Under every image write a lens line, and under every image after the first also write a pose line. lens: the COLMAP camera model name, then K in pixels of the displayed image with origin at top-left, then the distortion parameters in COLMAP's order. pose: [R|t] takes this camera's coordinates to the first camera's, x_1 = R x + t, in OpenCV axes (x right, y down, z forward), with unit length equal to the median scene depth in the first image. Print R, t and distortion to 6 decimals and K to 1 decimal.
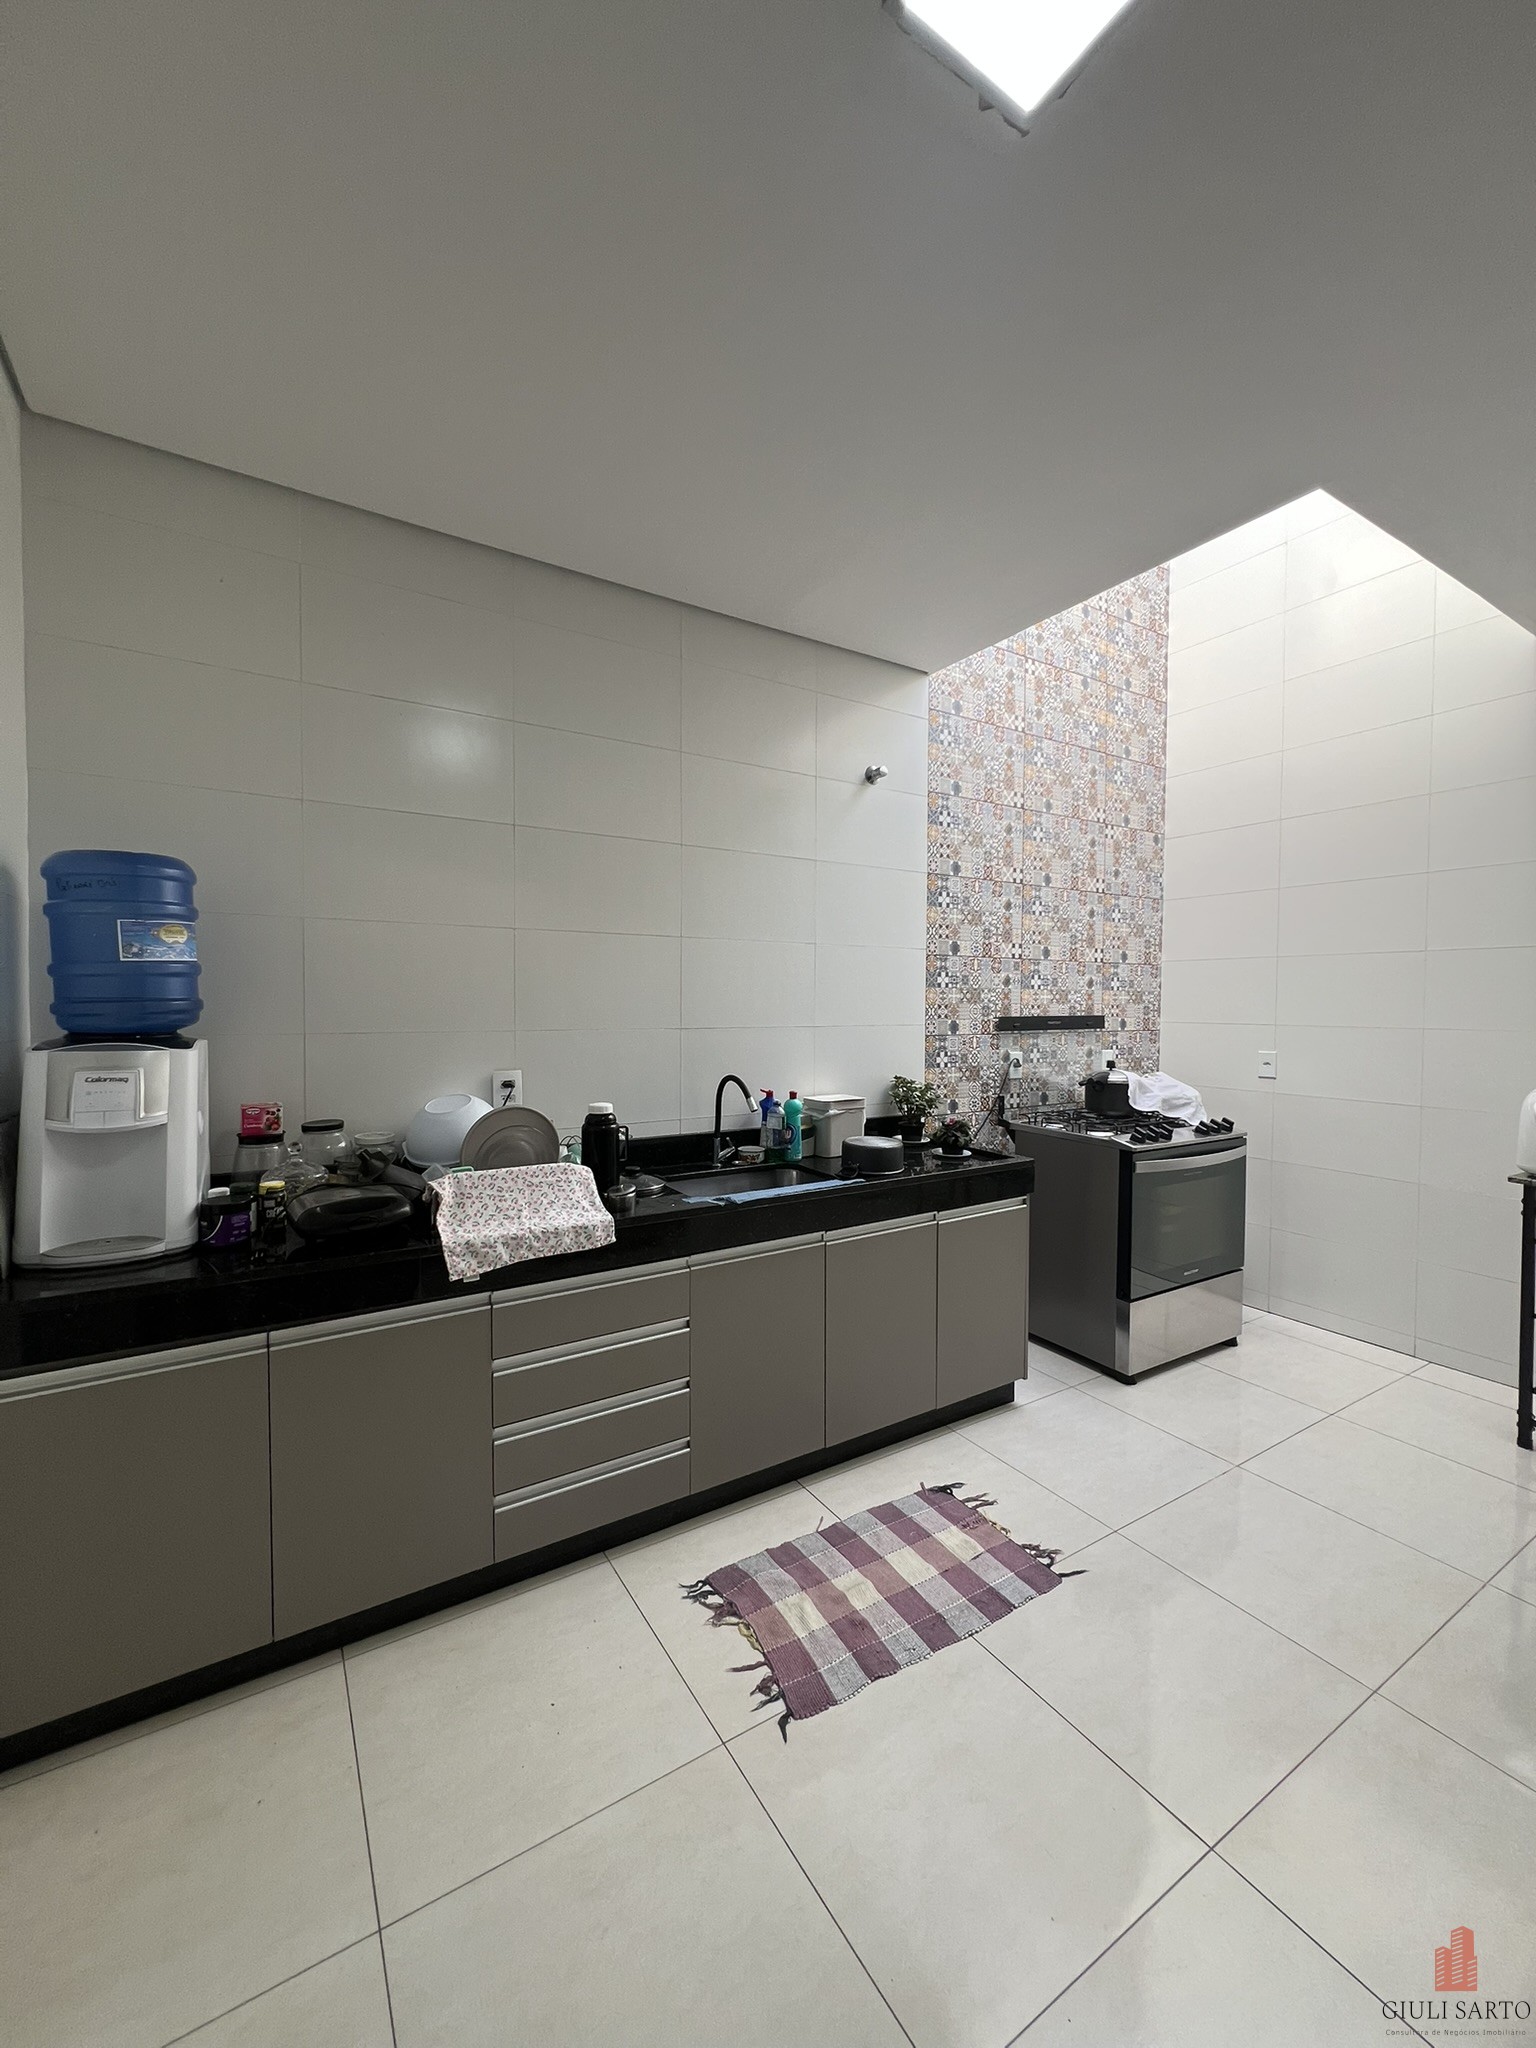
lens RADIAL K [[820.6, 0, 763.4], [0, 820.6, 1023.9], [0, 0, 1]] dist [0.000059, -0.000732]
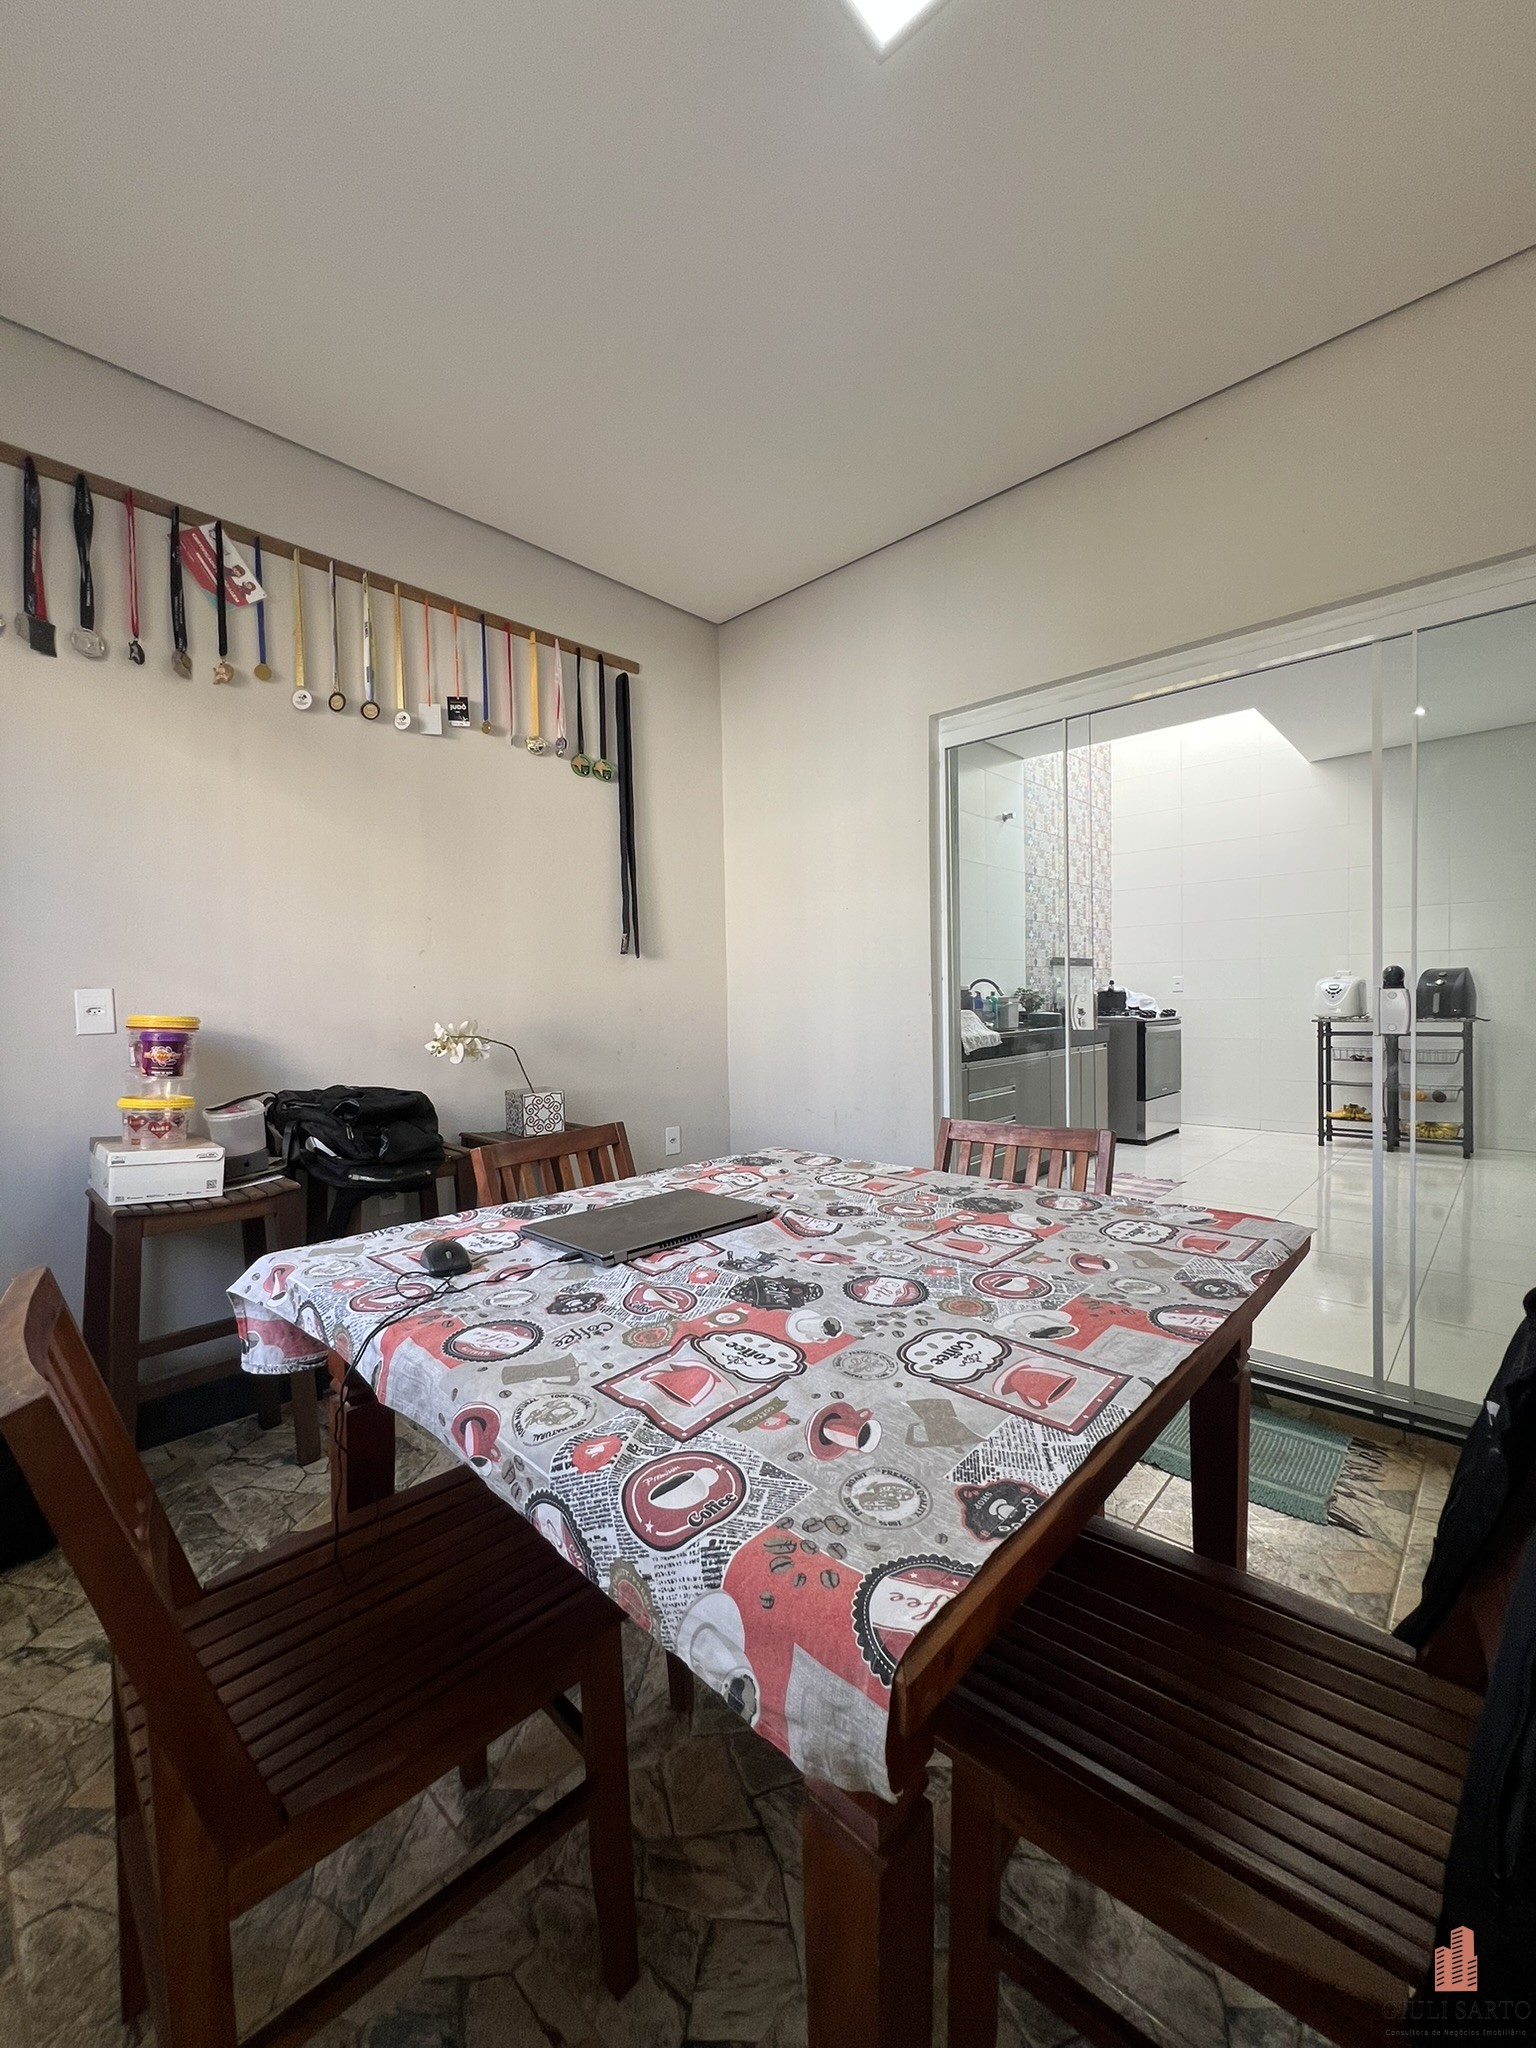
lens RADIAL K [[822.5, 0, 768.2], [0, 822.5, 1022.6], [0, 0, 1]] dist [-0.002144, 0.000809]
pose [[0.964963, -0.031926, 0.260435, -0.786945], [0.031751, 0.999484, 0.004881, 0.107528], [-0.260456, 0.003559, 0.965479, -0.540443]]
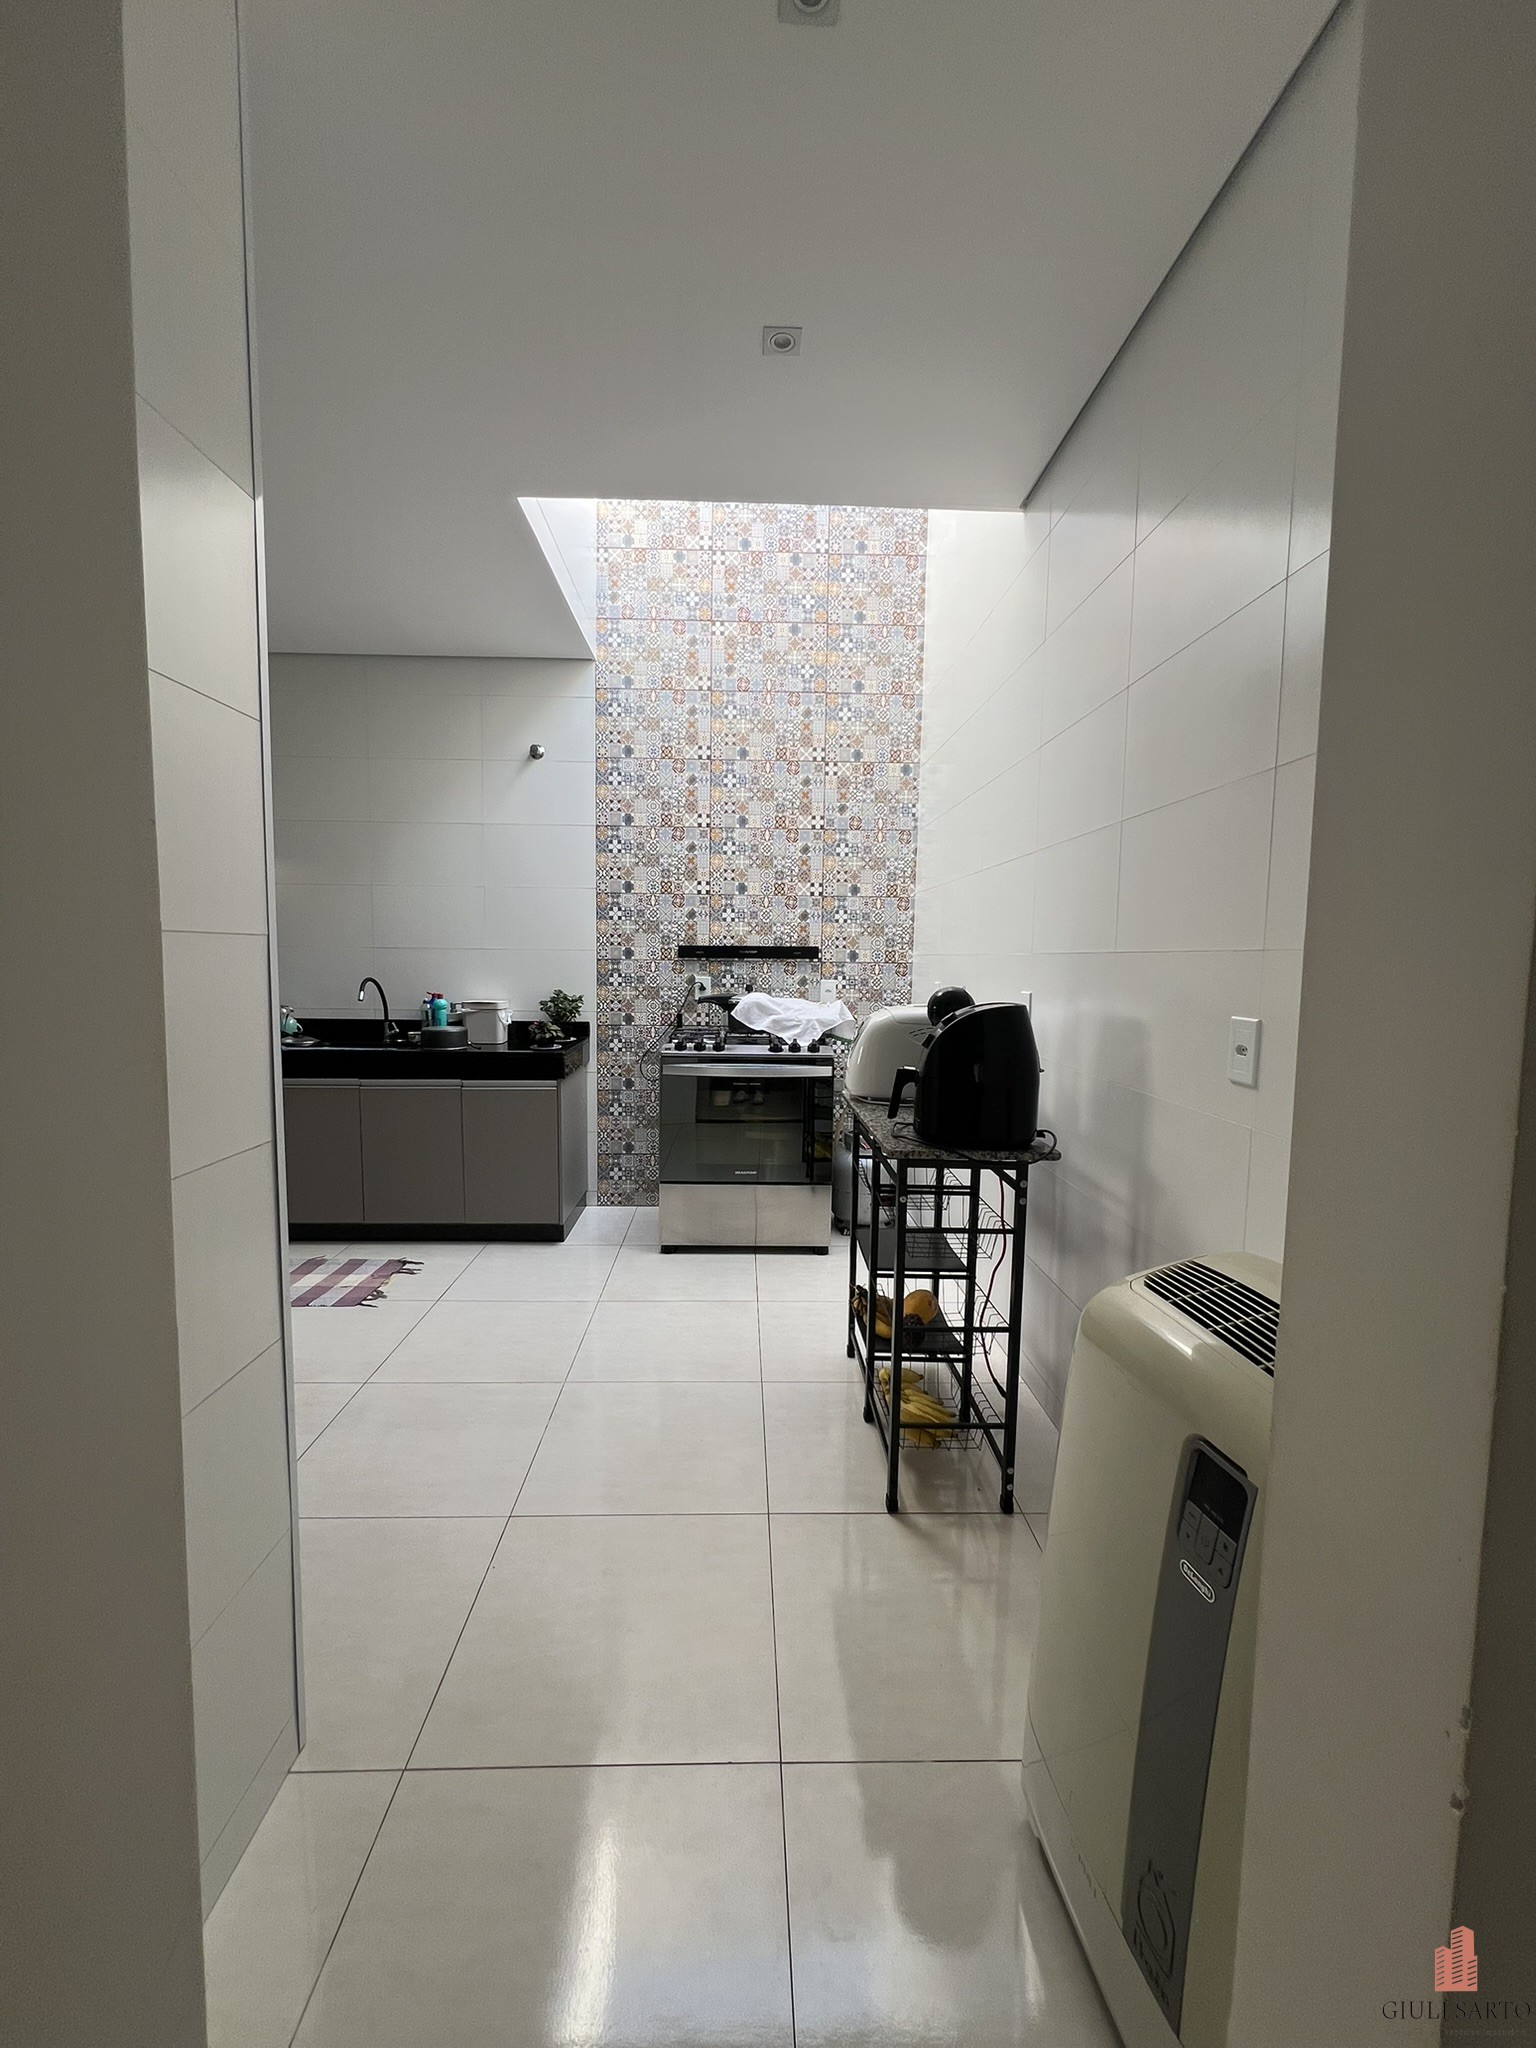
lens RADIAL K [[822.5, 0, 767.2], [0, 822.5, 1026.7], [0, 0, 1]] dist [-0.002144, 0.000809]
pose [[0.865558, 0.047590, -0.498543, 1.037041], [-0.021888, 0.998118, 0.057277, 0.039082], [0.500330, -0.038664, 0.864971, 0.056427]]
